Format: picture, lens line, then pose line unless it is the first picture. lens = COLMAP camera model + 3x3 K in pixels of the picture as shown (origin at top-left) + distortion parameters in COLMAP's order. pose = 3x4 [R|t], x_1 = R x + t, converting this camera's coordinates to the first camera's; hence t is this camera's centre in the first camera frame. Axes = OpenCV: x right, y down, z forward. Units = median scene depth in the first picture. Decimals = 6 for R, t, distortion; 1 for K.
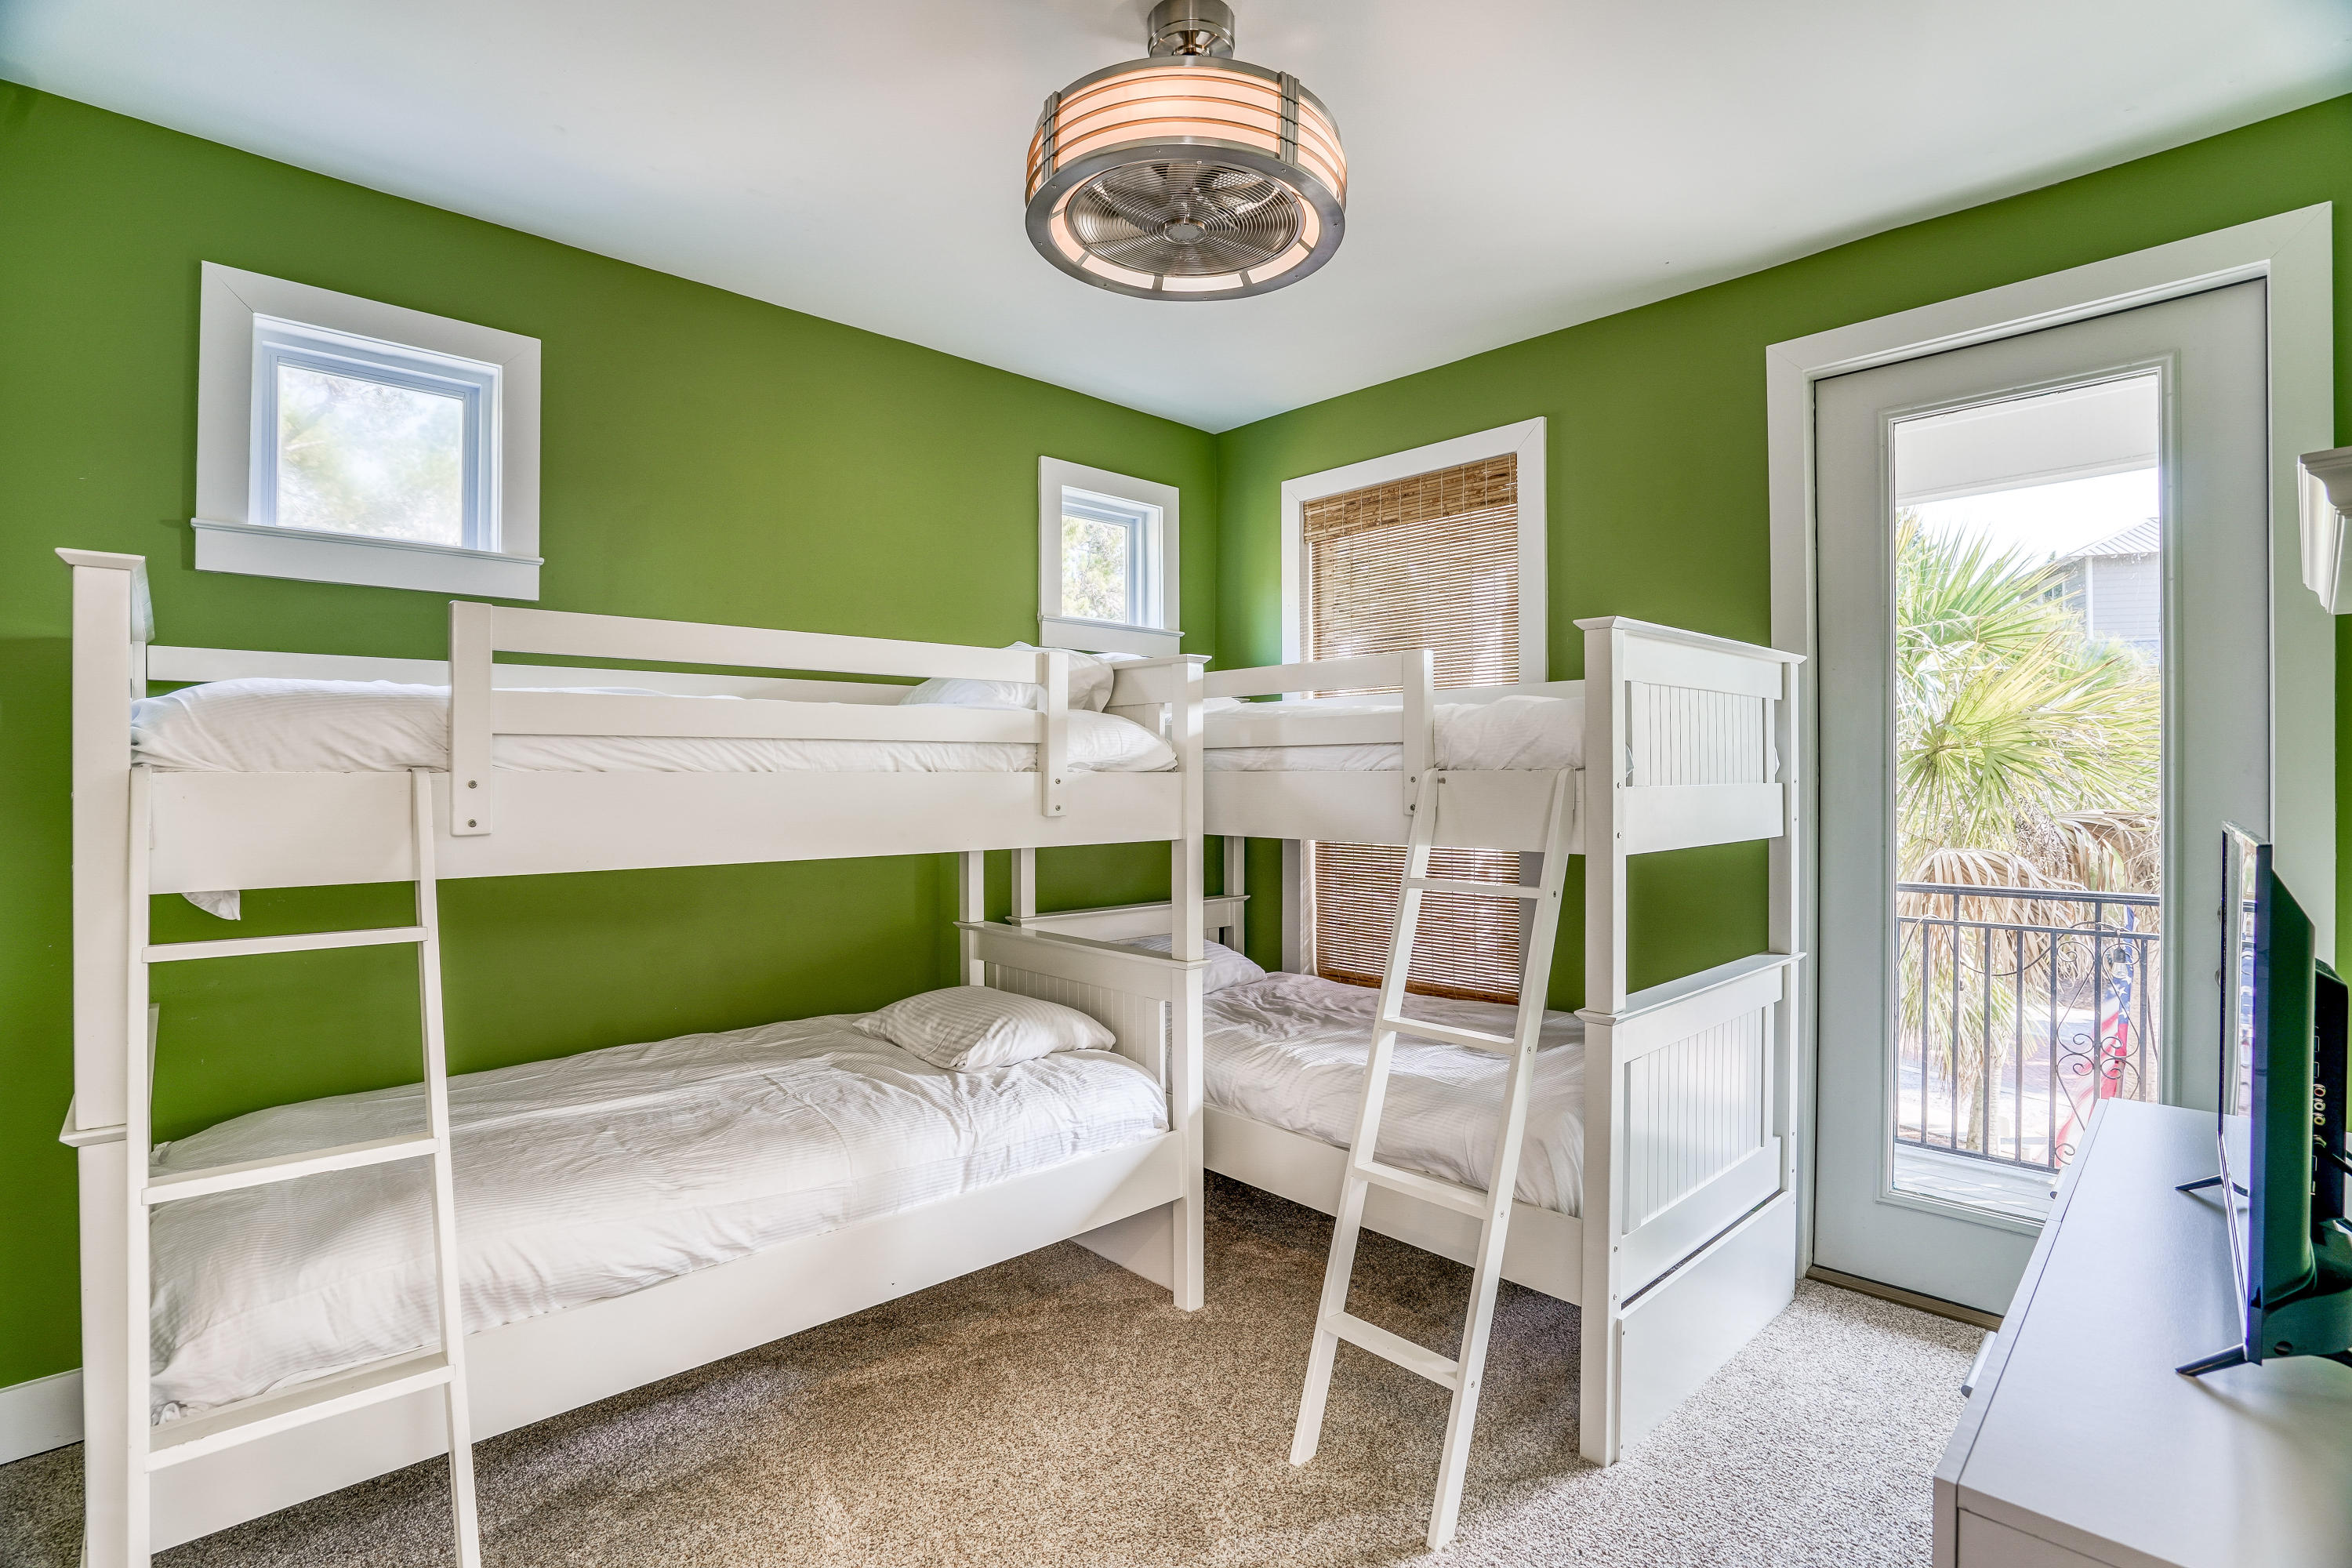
lens RADIAL K [[1128.7, 0, 1167.2], [0, 1128.7, 784.0], [0, 0, 1]] dist [0.003091, 0.000932]
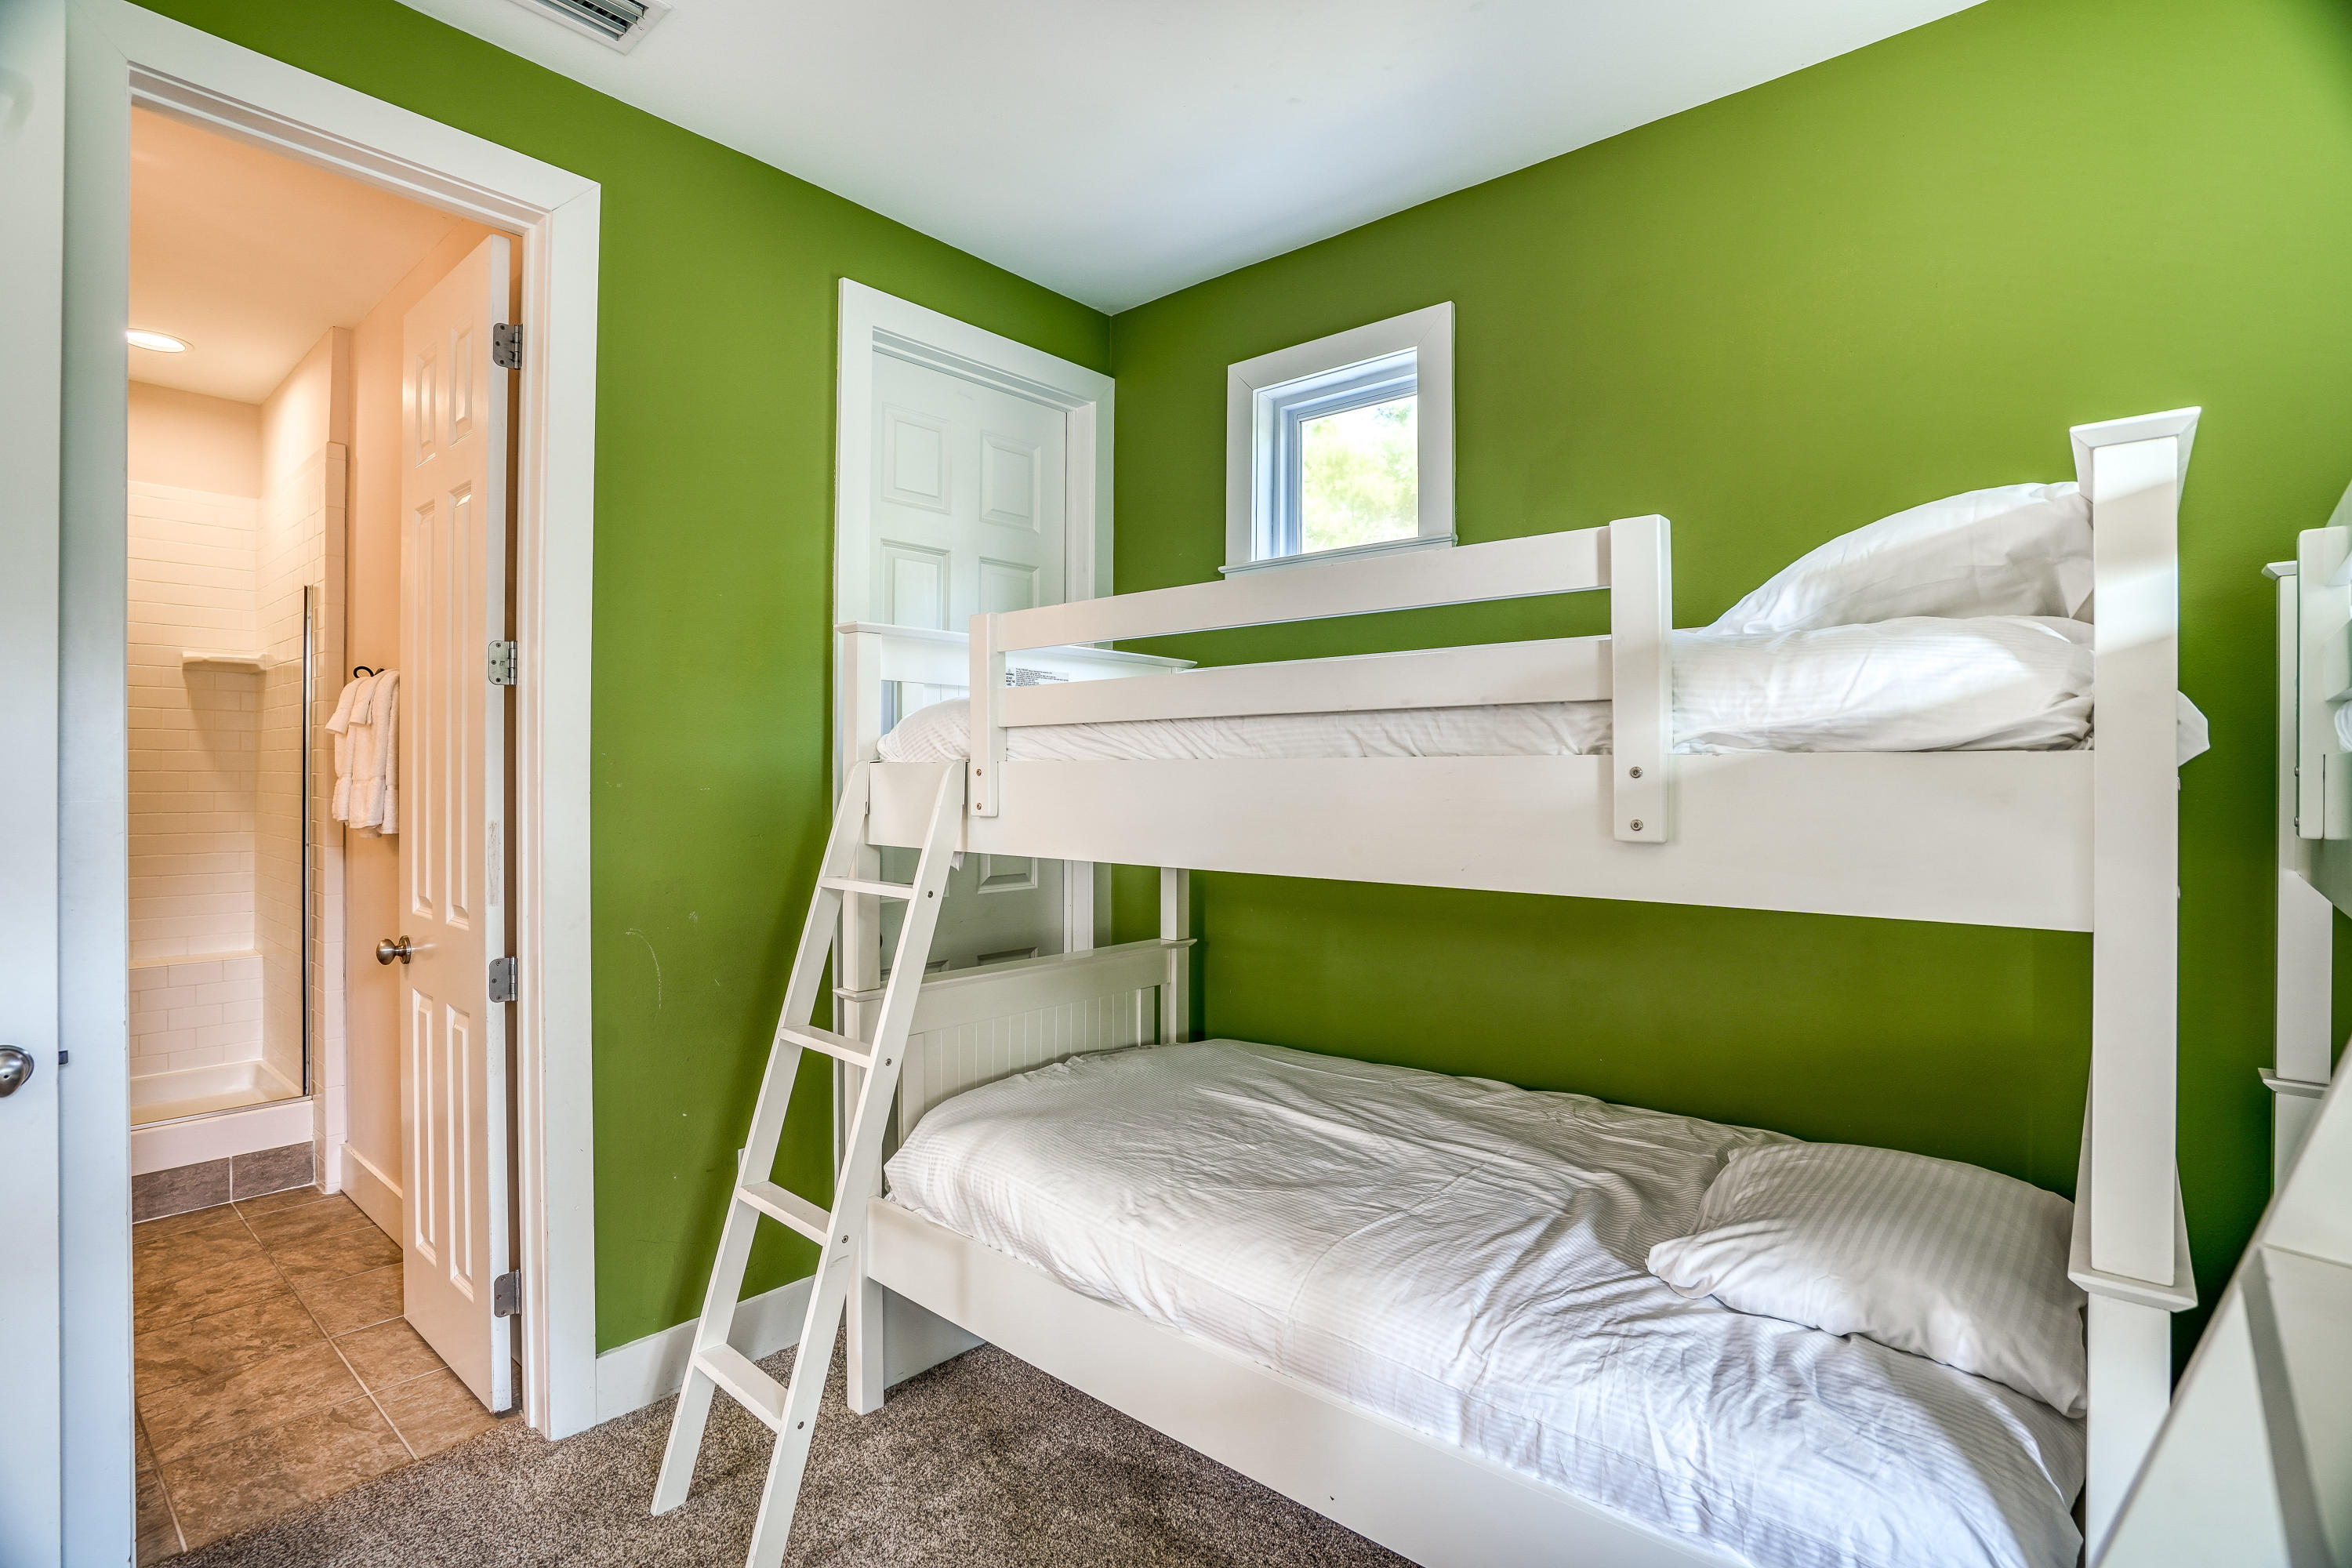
lens RADIAL K [[1128.7, 0, 1167.2], [0, 1128.7, 784.0], [0, 0, 1]] dist [0.003091, 0.000932]
pose [[0.119143, 0.006326, -0.992857, 0.401912], [-0.009352, 0.999942, 0.005249, 0.002691], [0.992833, 0.008659, 0.119195, 0.766840]]
